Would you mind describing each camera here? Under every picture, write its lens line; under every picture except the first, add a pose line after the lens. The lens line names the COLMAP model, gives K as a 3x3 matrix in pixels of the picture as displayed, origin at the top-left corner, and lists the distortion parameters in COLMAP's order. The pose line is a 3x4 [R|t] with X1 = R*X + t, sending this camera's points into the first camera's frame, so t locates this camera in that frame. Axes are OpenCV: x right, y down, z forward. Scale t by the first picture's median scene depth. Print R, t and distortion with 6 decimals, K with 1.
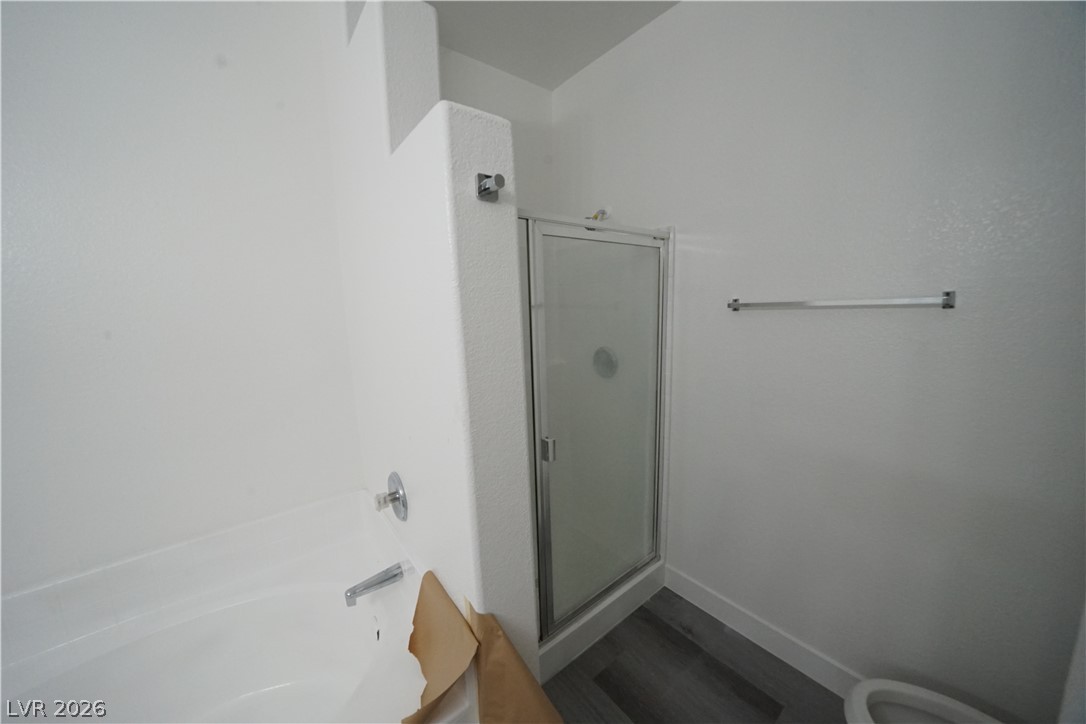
lens RADIAL K [[373.8, 0, 550.9], [0, 373.8, 369.3], [0, 0, 1]] dist [-0.026269, 0.002461]
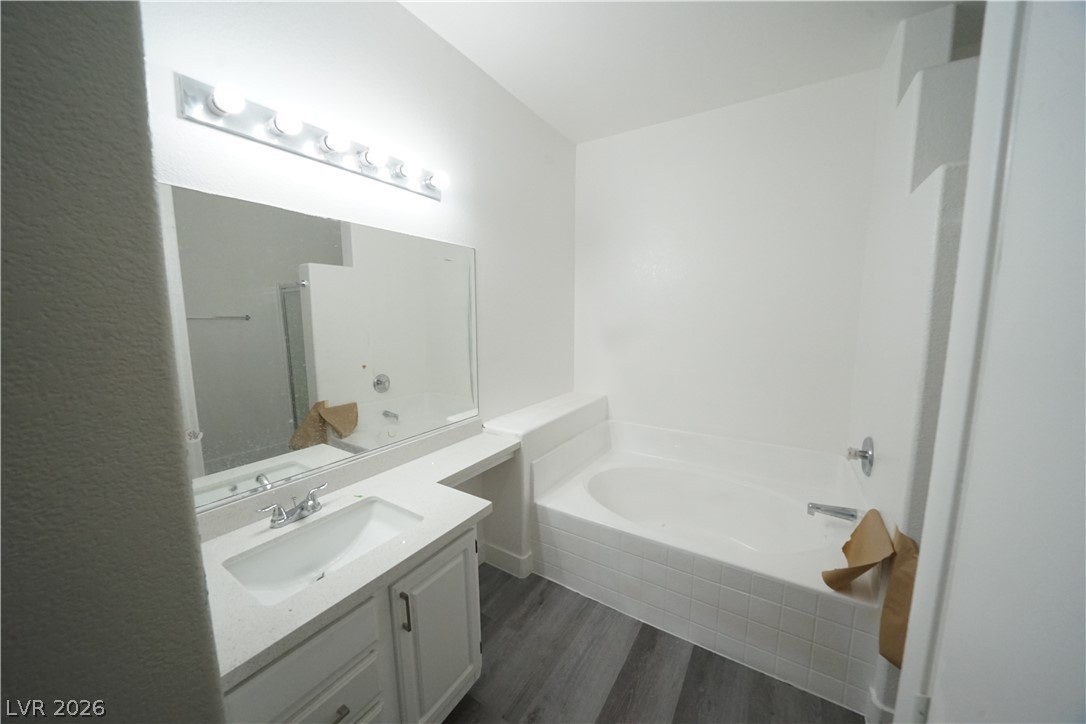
lens RADIAL K [[373.8, 0, 554.8], [0, 373.8, 365.5], [0, 0, 1]] dist [-0.026269, 0.002461]
pose [[0.337675, 0.142635, -0.930393, 0.357896], [-0.156736, 0.983172, 0.093841, 0.094110], [0.928121, 0.114138, 0.354349, -0.480529]]
